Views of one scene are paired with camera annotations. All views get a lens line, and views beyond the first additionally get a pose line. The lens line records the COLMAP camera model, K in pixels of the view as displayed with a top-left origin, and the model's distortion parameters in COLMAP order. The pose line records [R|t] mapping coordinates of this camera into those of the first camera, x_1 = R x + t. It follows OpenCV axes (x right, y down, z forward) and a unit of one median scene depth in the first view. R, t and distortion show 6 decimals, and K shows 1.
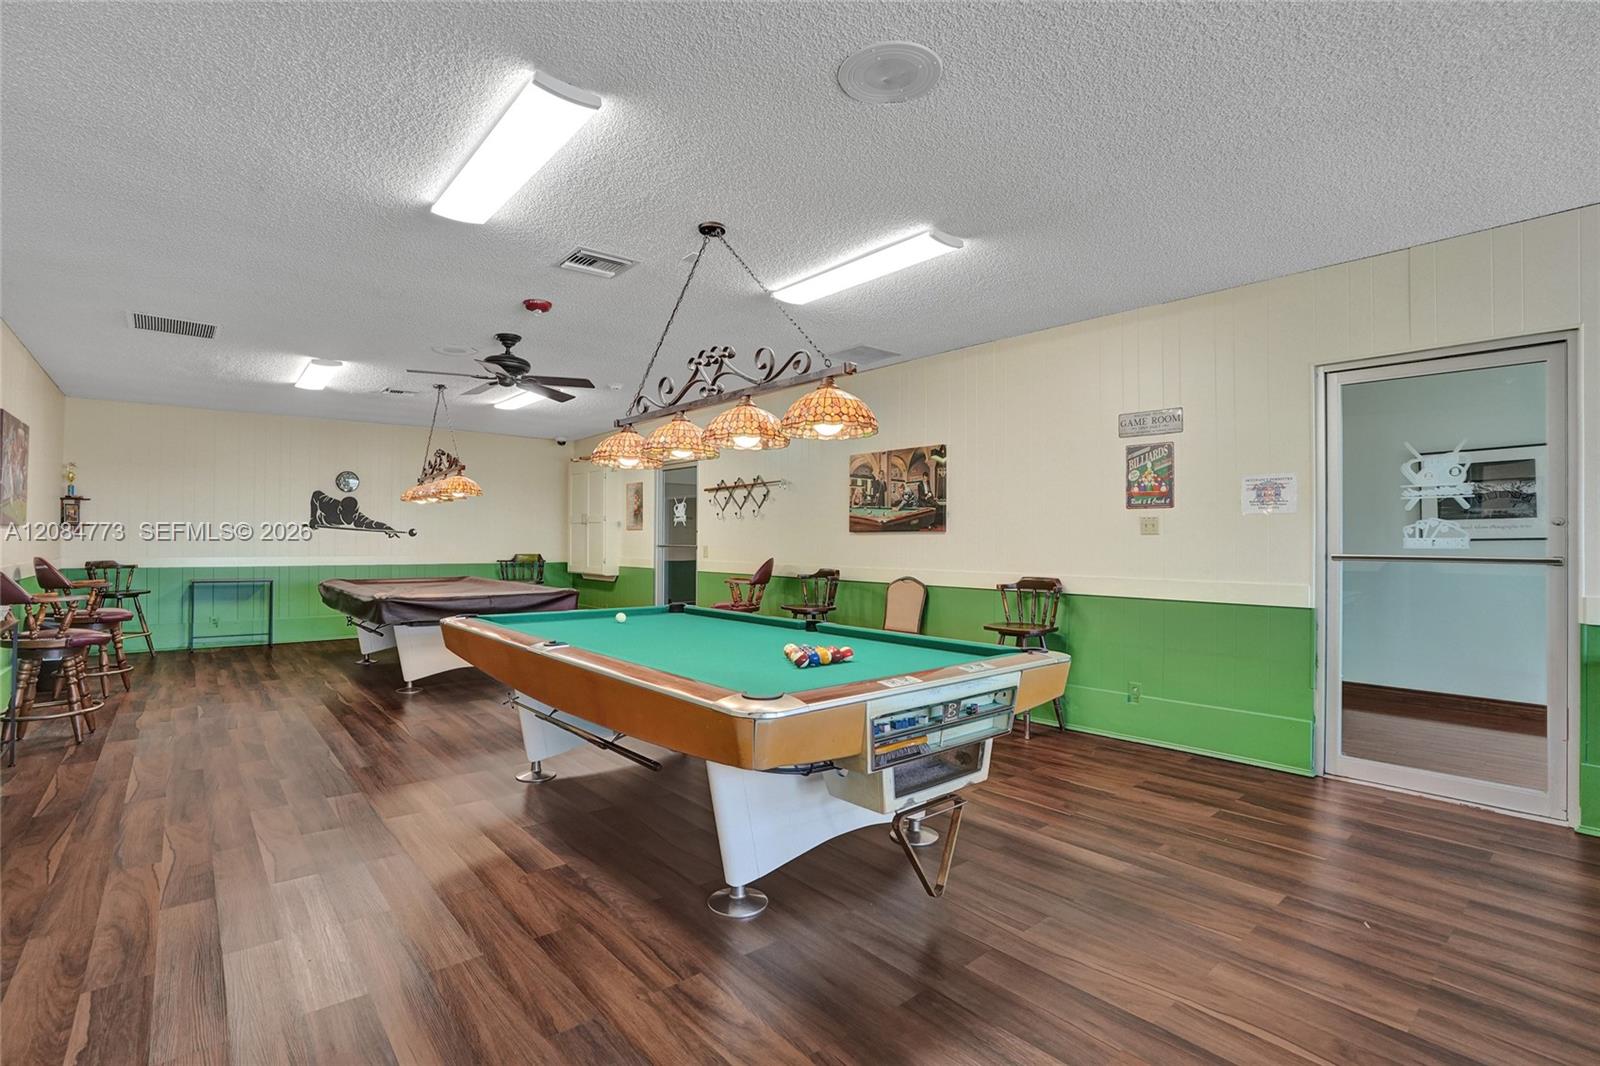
lens RADIAL K [[744.0, 0, 802.5], [0, 744.0, 538.4], [0, 0, 1]] dist [-0.083730, 0.036104]
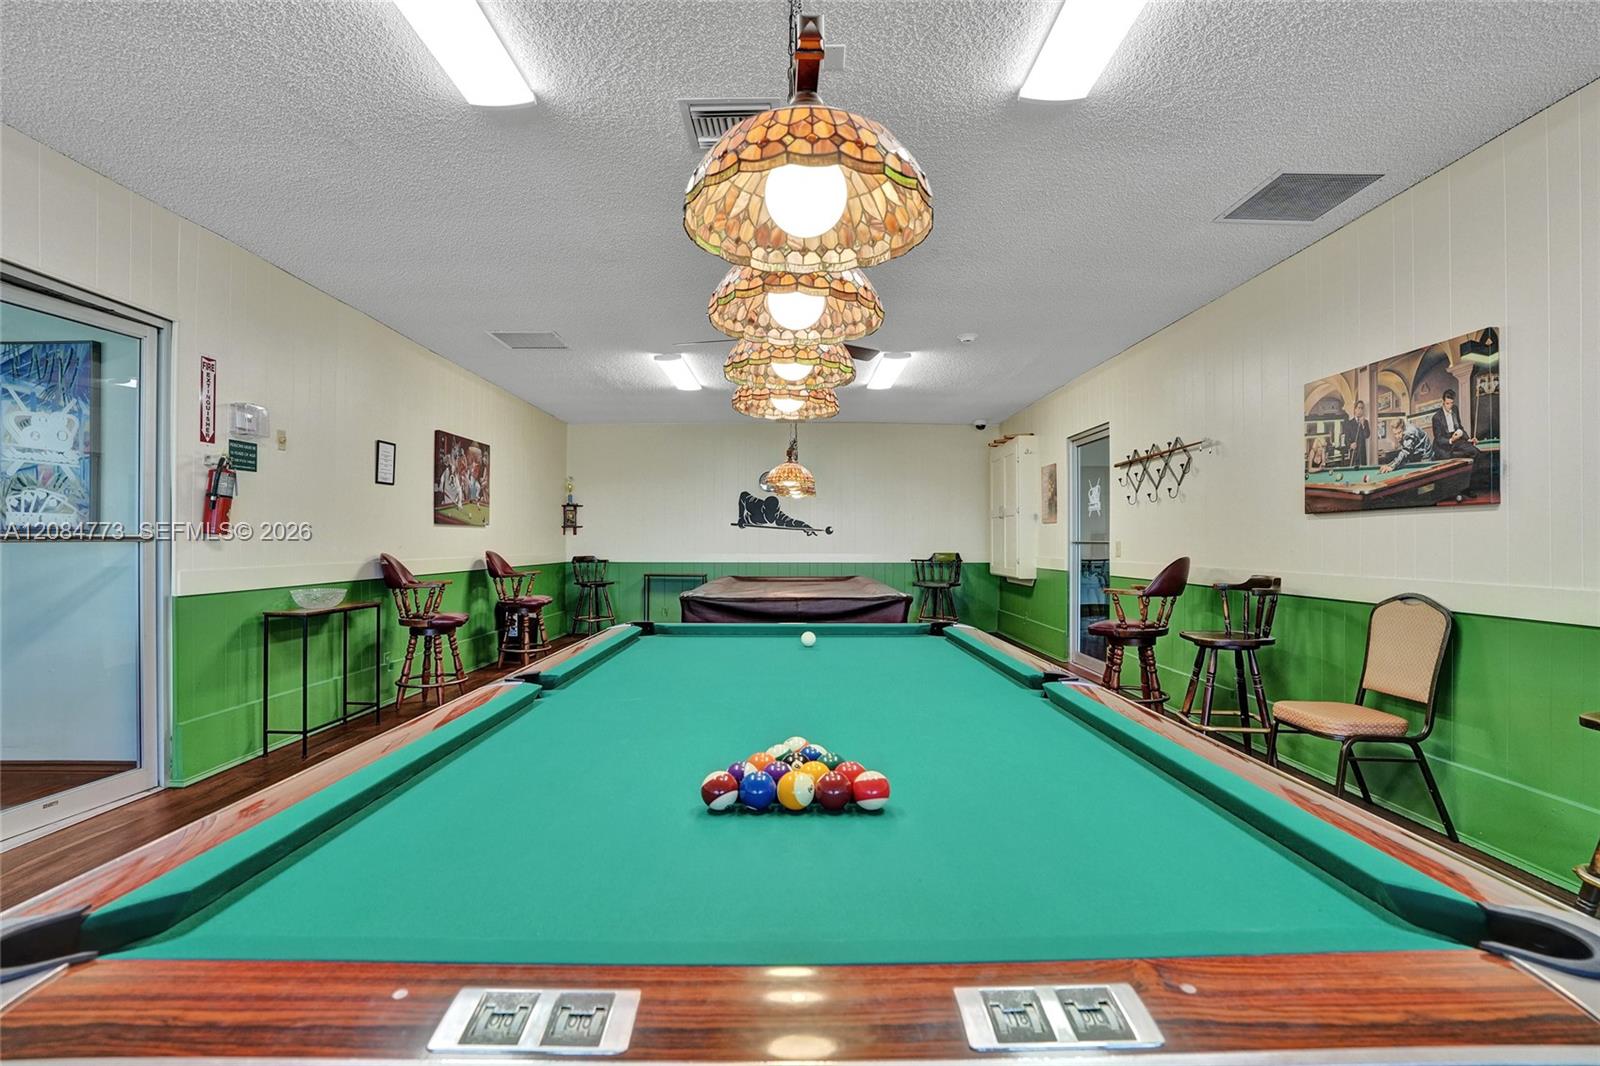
lens RADIAL K [[744.0, 0, 802.5], [0, 744.0, 538.4], [0, 0, 1]] dist [-0.083730, 0.036104]
pose [[0.765135, -0.007792, -0.643823, 0.128115], [0.005623, 0.999970, -0.005419, 0.012040], [0.643845, 0.000526, 0.765156, 0.311073]]
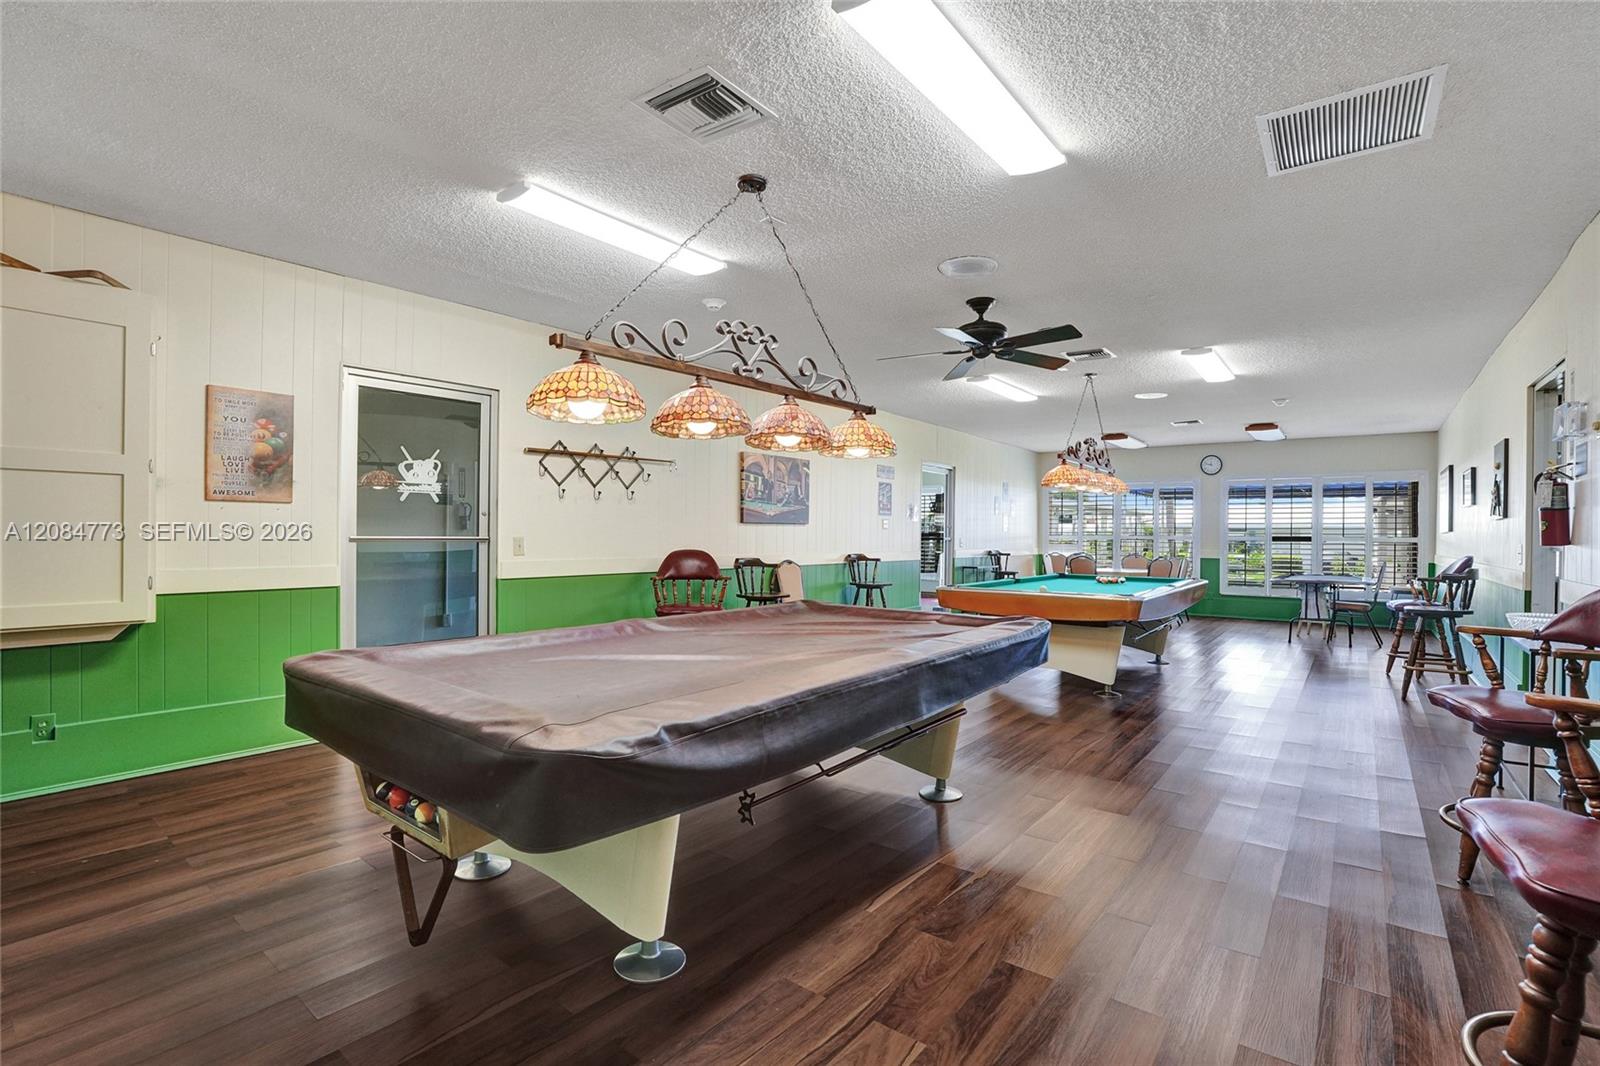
lens RADIAL K [[744.0, 0, 802.5], [0, 744.0, 538.4], [0, 0, 1]] dist [-0.083730, 0.036104]
pose [[-0.182297, -0.013054, 0.983157, -1.037035], [-0.014311, 0.999841, 0.010622, 0.001917], [-0.983139, -0.012133, -0.182455, 1.134177]]
